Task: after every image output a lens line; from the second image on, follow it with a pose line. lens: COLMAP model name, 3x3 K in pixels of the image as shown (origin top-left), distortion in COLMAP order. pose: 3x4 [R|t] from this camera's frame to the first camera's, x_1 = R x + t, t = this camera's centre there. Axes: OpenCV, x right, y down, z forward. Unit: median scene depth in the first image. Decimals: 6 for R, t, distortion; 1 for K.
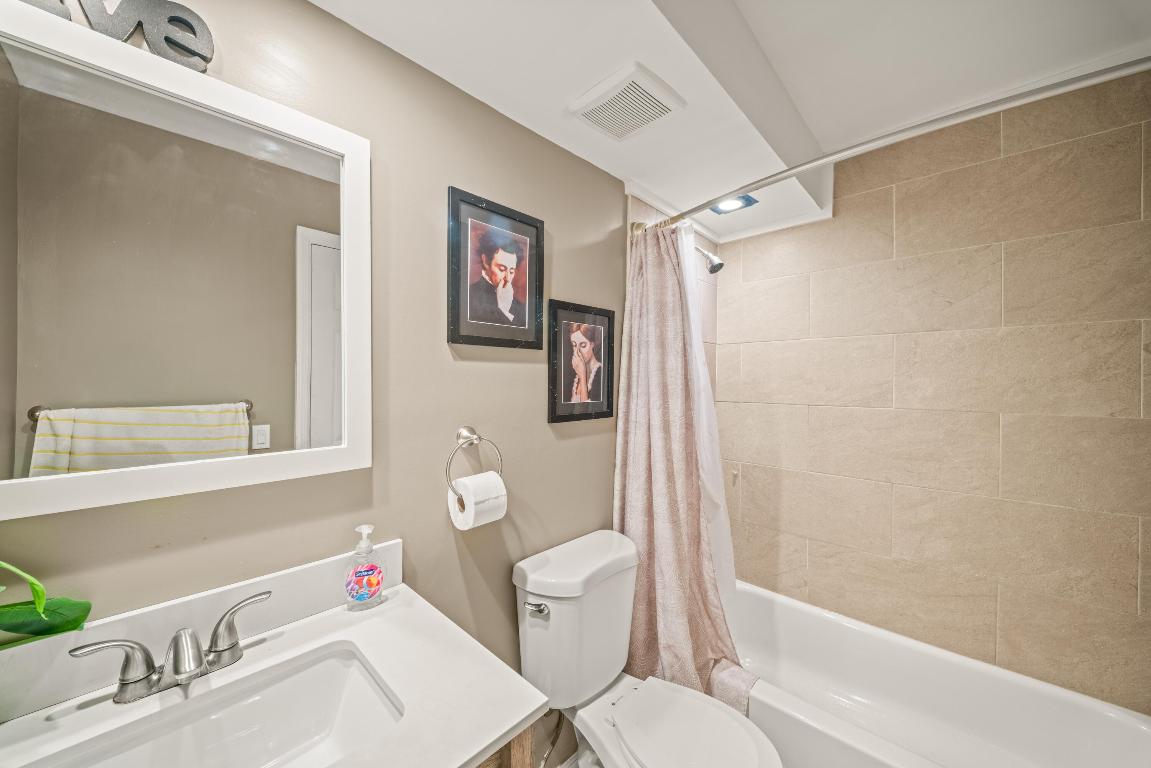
lens RADIAL K [[408.8, 0, 569.5], [0, 408.8, 381.8], [0, 0, 1]] dist [0.000733, -0.000946]
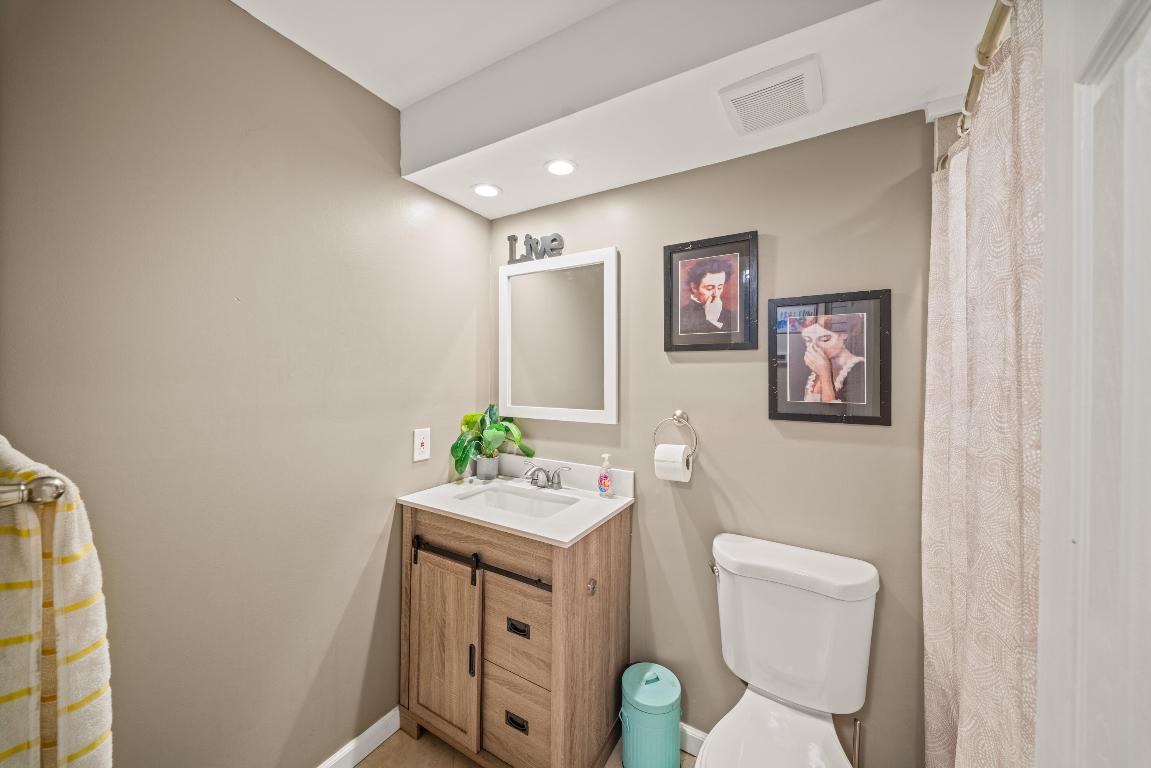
lens RADIAL K [[408.8, 0, 565.9], [0, 408.8, 377.8], [0, 0, 1]] dist [0.000733, -0.000946]
pose [[0.217305, -0.000918, -0.976103, 0.944297], [-0.012233, 0.999918, -0.003664, 0.007548], [0.976027, 0.012737, 0.217276, 0.295419]]
